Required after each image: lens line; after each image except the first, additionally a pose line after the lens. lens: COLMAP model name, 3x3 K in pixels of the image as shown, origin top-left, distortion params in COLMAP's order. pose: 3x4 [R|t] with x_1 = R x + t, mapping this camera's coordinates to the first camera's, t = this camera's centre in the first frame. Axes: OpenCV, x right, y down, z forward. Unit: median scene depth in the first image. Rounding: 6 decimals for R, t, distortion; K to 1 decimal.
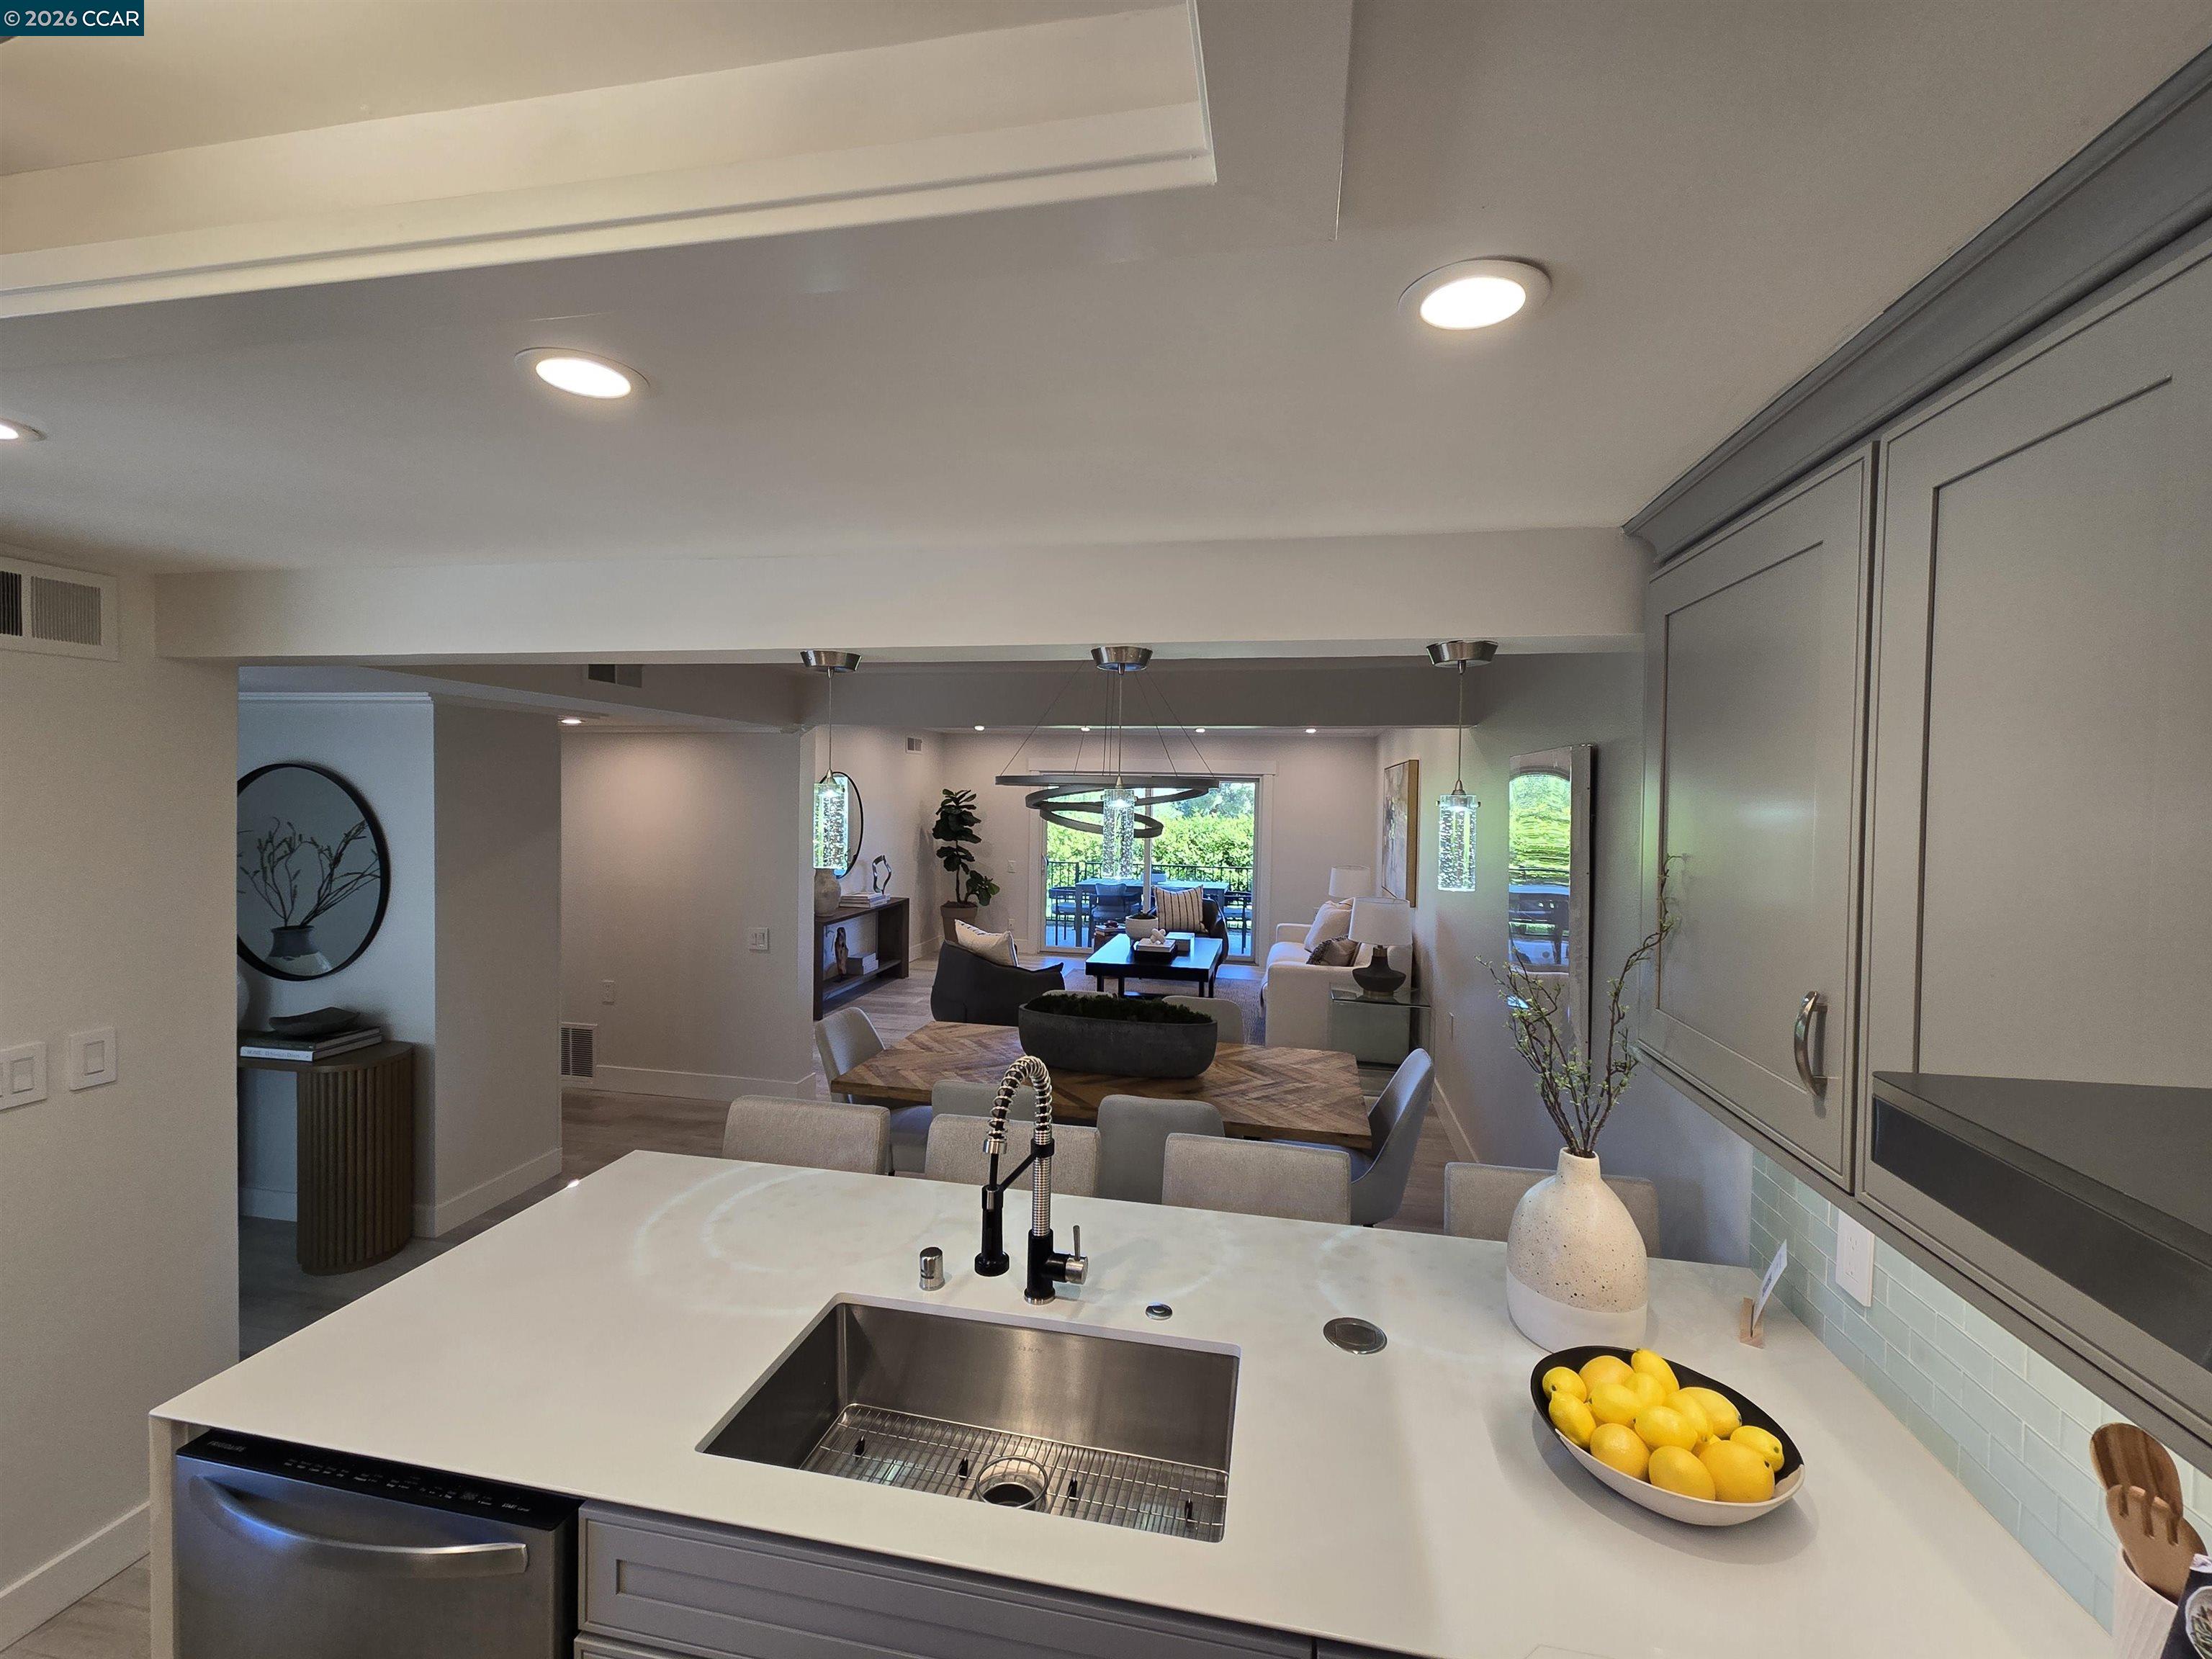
lens RADIAL K [[901.8, 0, 1115.9], [0, 901.8, 818.4], [0, 0, 1]] dist [0.002014, -0.000160]
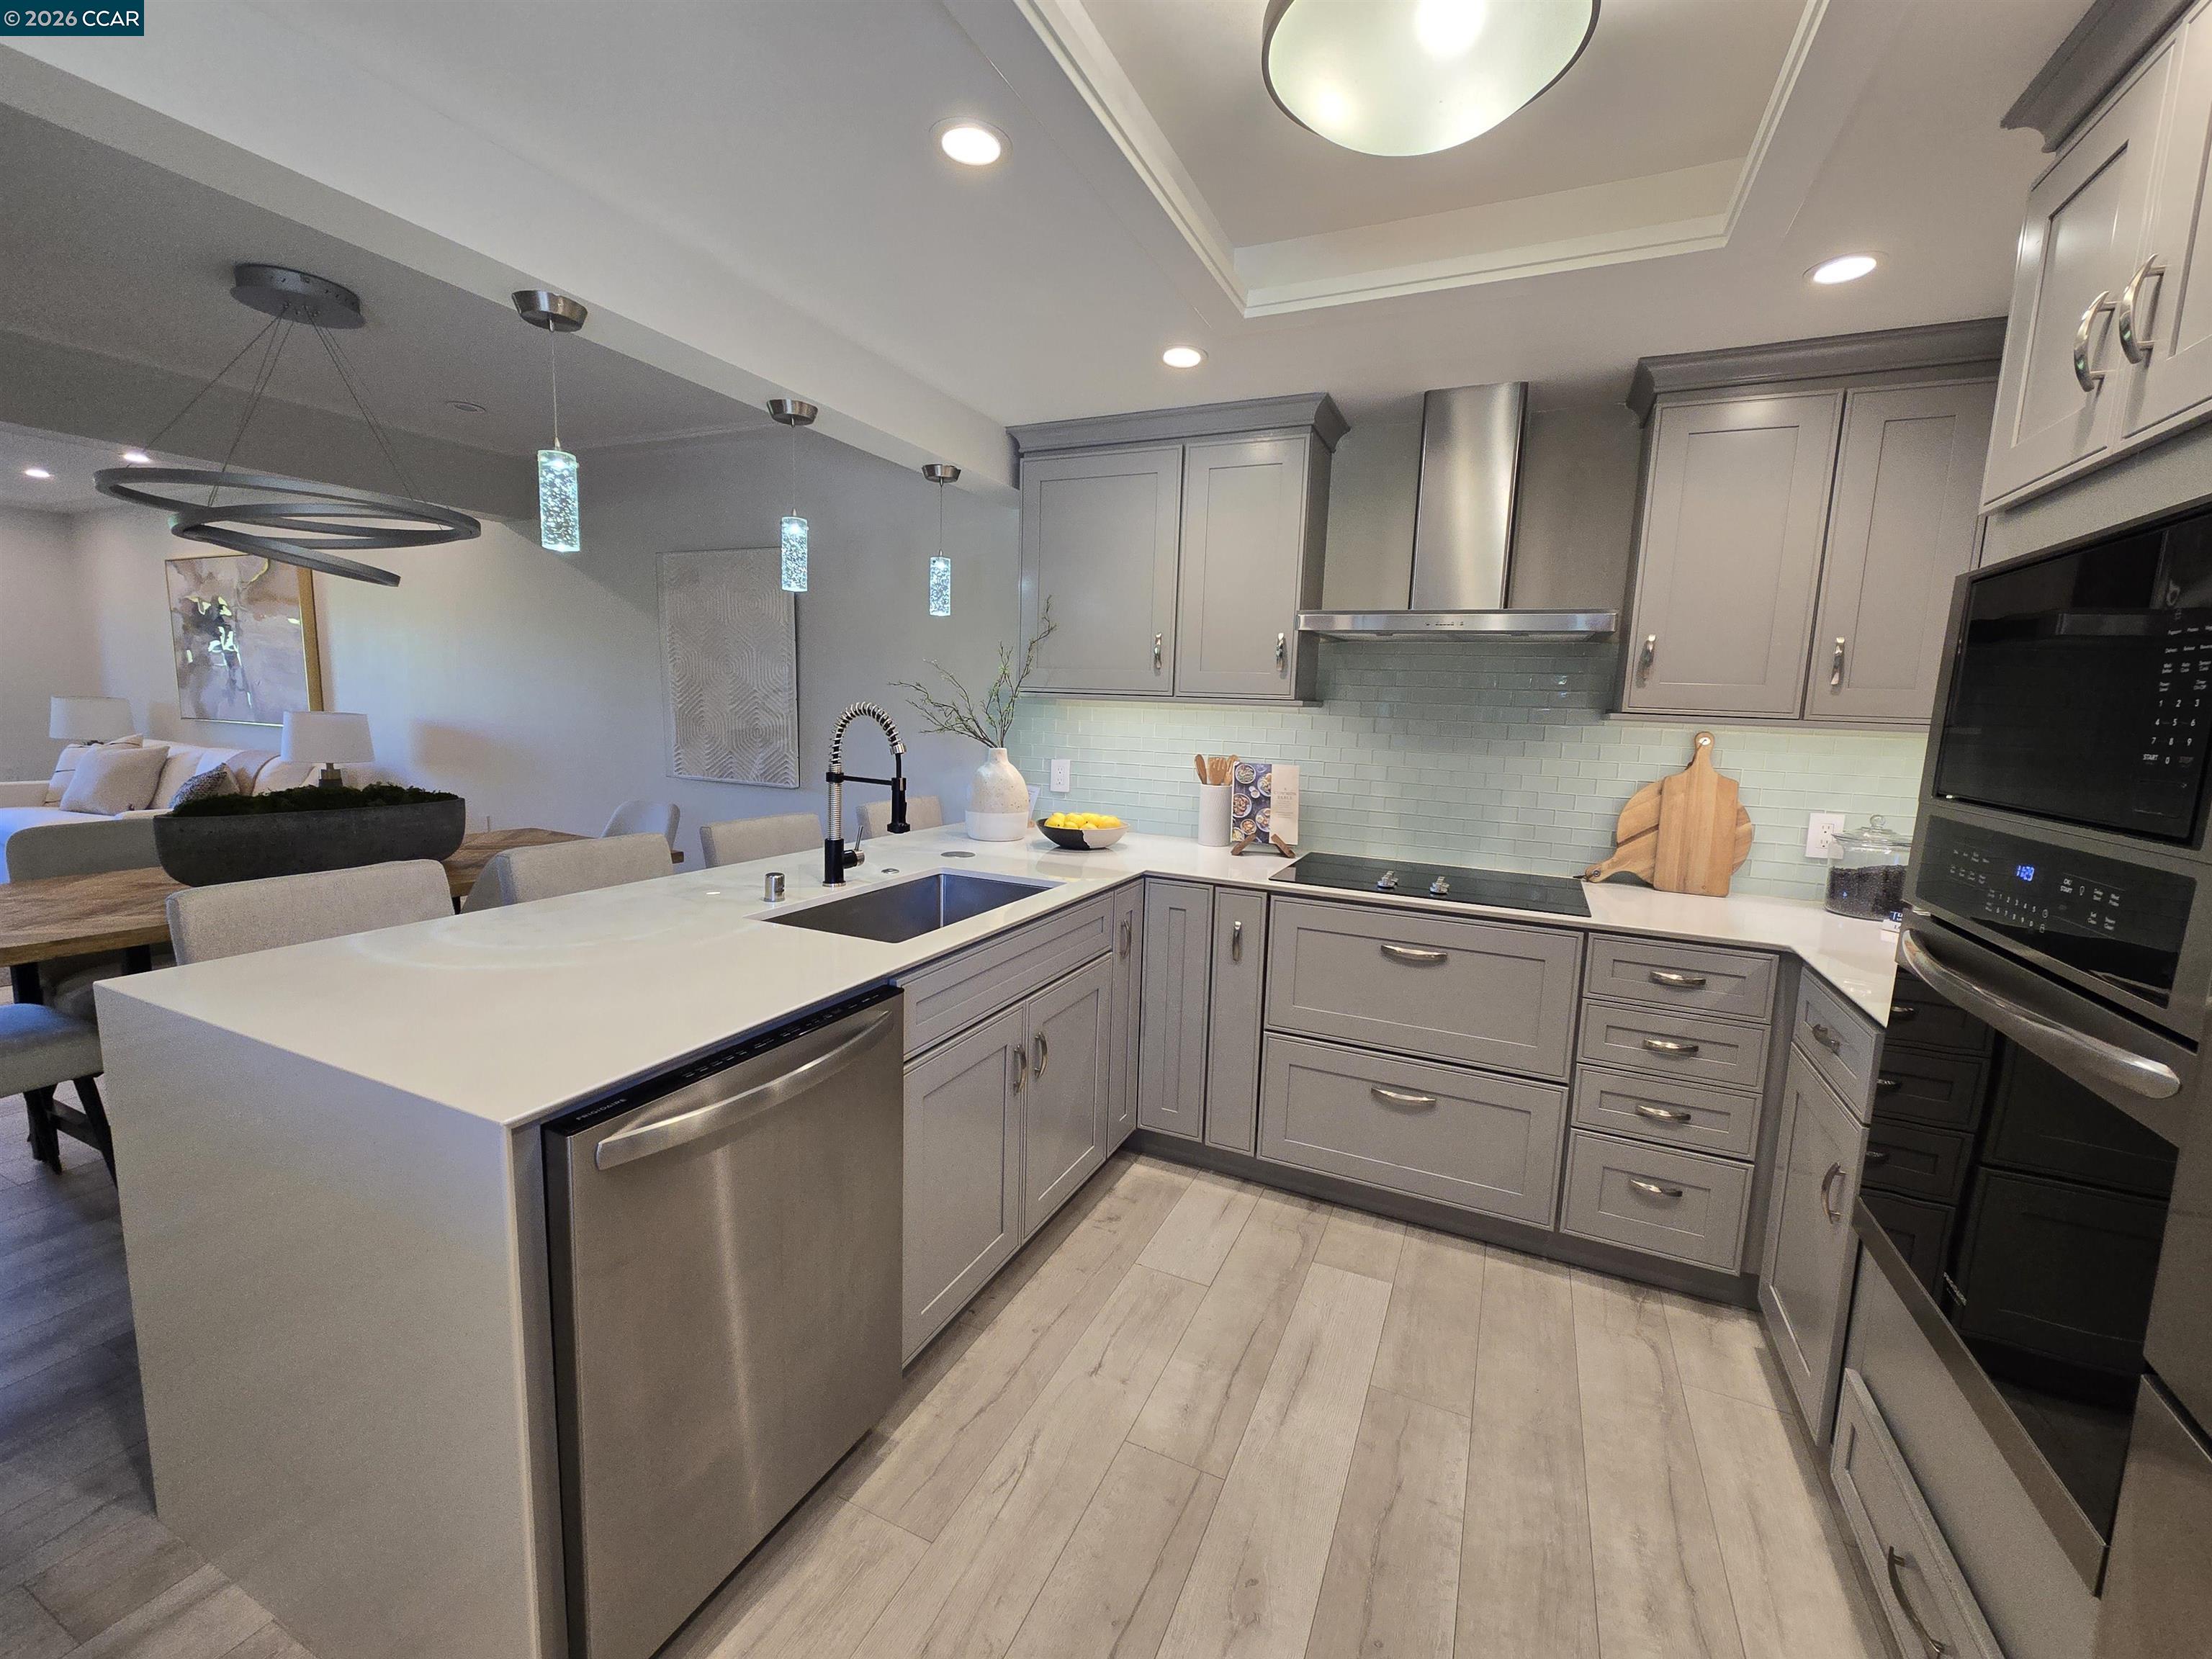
lens RADIAL K [[901.8, 0, 1113.0], [0, 901.8, 819.3], [0, 0, 1]] dist [0.002014, -0.000160]
pose [[0.236872, -0.135245, 0.962081, -0.642988], [-0.006364, 0.990026, 0.140740, 0.113806], [-0.971520, -0.039460, 0.233649, 0.128536]]
